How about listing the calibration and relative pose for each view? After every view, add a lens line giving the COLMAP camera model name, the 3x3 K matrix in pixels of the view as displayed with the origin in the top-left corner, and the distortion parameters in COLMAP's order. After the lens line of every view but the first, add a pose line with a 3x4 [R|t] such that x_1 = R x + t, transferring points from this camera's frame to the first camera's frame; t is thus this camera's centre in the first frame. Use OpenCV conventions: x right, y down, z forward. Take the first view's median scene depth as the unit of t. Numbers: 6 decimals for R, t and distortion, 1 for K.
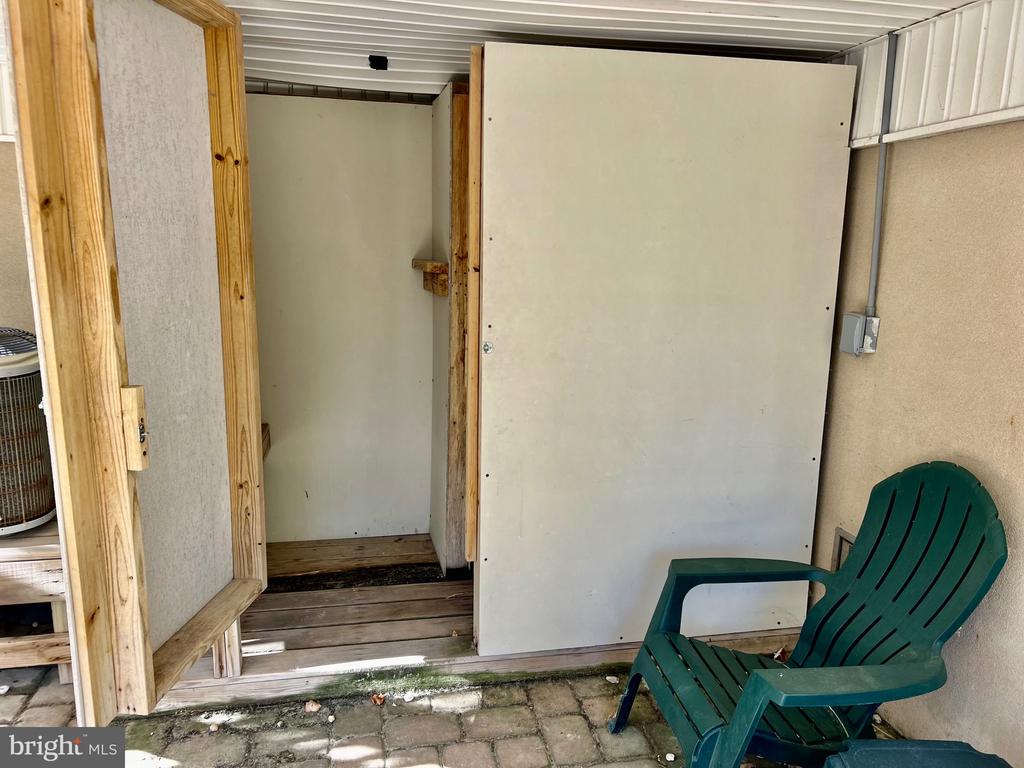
lens RADIAL K [[786.4, 0, 516.6], [0, 786.4, 390.4], [0, 0, 1]] dist [0.063138, -0.058814]
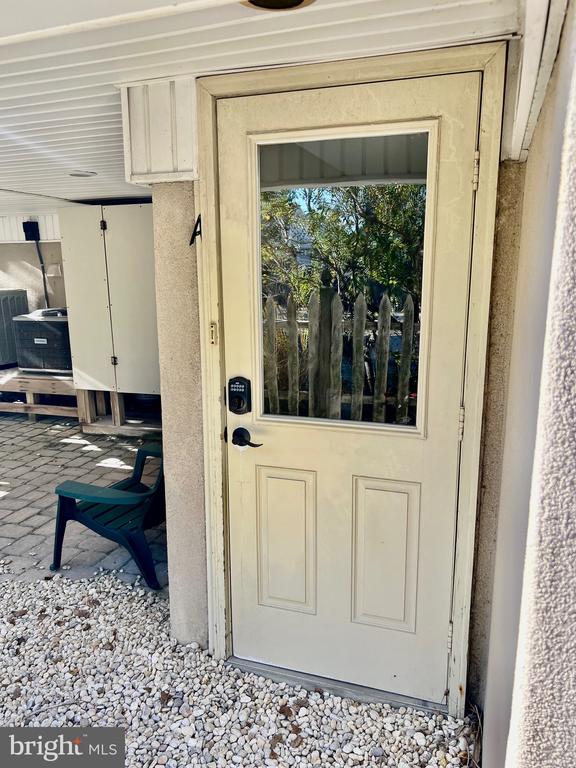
lens RADIAL K [[579.2, 0, 287.3], [0, 579.2, 395.4], [0, 0, 1]] dist [0.121434, -0.168245]
pose [[0.858888, 0.080854, -0.505741, 1.238569], [-0.071143, 0.996722, 0.038528, 0.119547], [0.507199, 0.002889, 0.861824, -0.529282]]
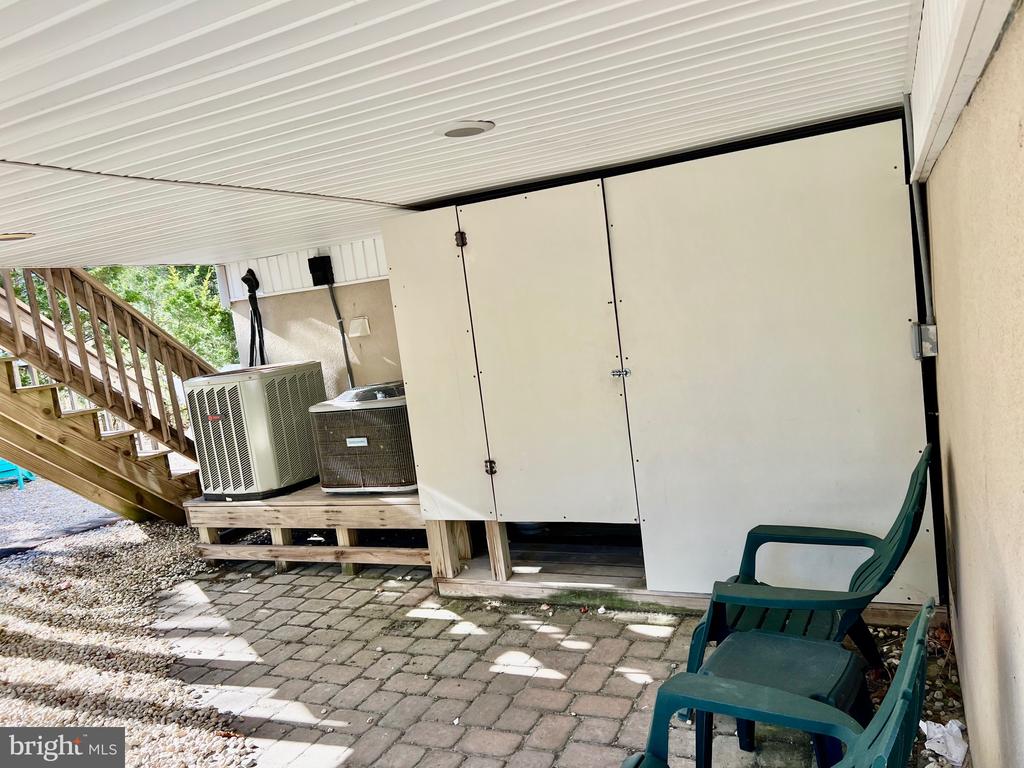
lens RADIAL K [[772.3, 0, 509.8], [0, 772.3, 393.3], [0, 0, 1]] dist [0.121434, -0.168245]
pose [[0.792620, -0.047808, -0.607838, 0.648190], [0.019501, 0.998399, -0.053096, 0.055231], [0.609404, 0.030231, 0.792284, -0.279641]]
